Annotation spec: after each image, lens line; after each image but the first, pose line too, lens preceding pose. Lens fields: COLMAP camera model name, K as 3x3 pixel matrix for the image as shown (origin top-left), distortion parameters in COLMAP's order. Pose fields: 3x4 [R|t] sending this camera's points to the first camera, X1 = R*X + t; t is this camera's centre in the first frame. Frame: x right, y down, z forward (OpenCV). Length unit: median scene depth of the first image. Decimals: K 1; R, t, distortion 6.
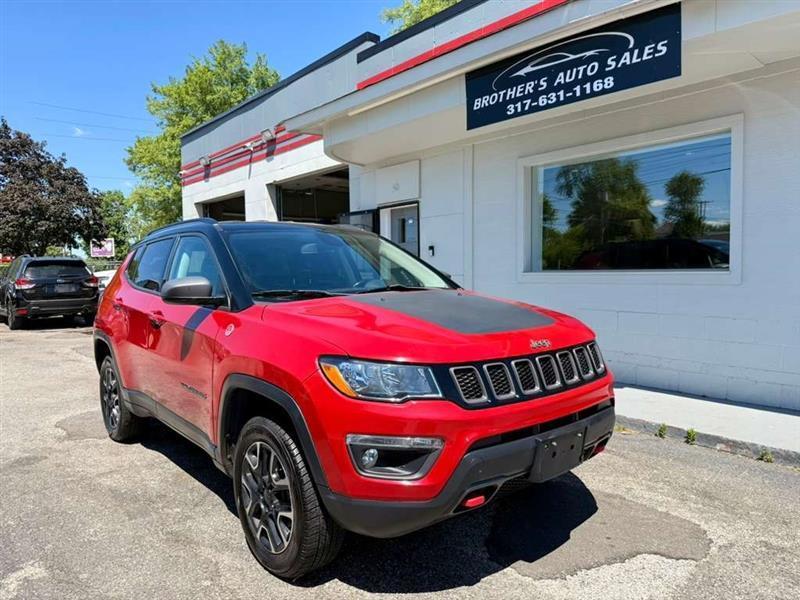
lens RADIAL K [[570.2, 0, 403.6], [0, 570.2, 304.6], [0, 0, 1]] dist [0.012203, -0.027085]
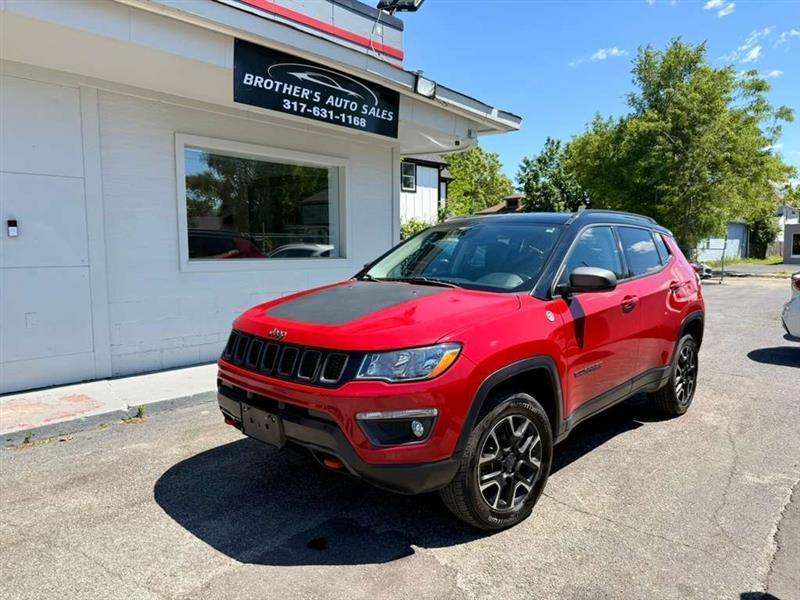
lens RADIAL K [[570.2, 0, 397.2], [0, 570.2, 300.1], [0, 0, 1]] dist [0.012203, -0.027085]
pose [[-0.124115, -0.080899, 0.988965, -1.041875], [0.057859, 0.994385, 0.088604, -0.076466], [-0.990580, 0.068218, -0.118737, 1.097043]]
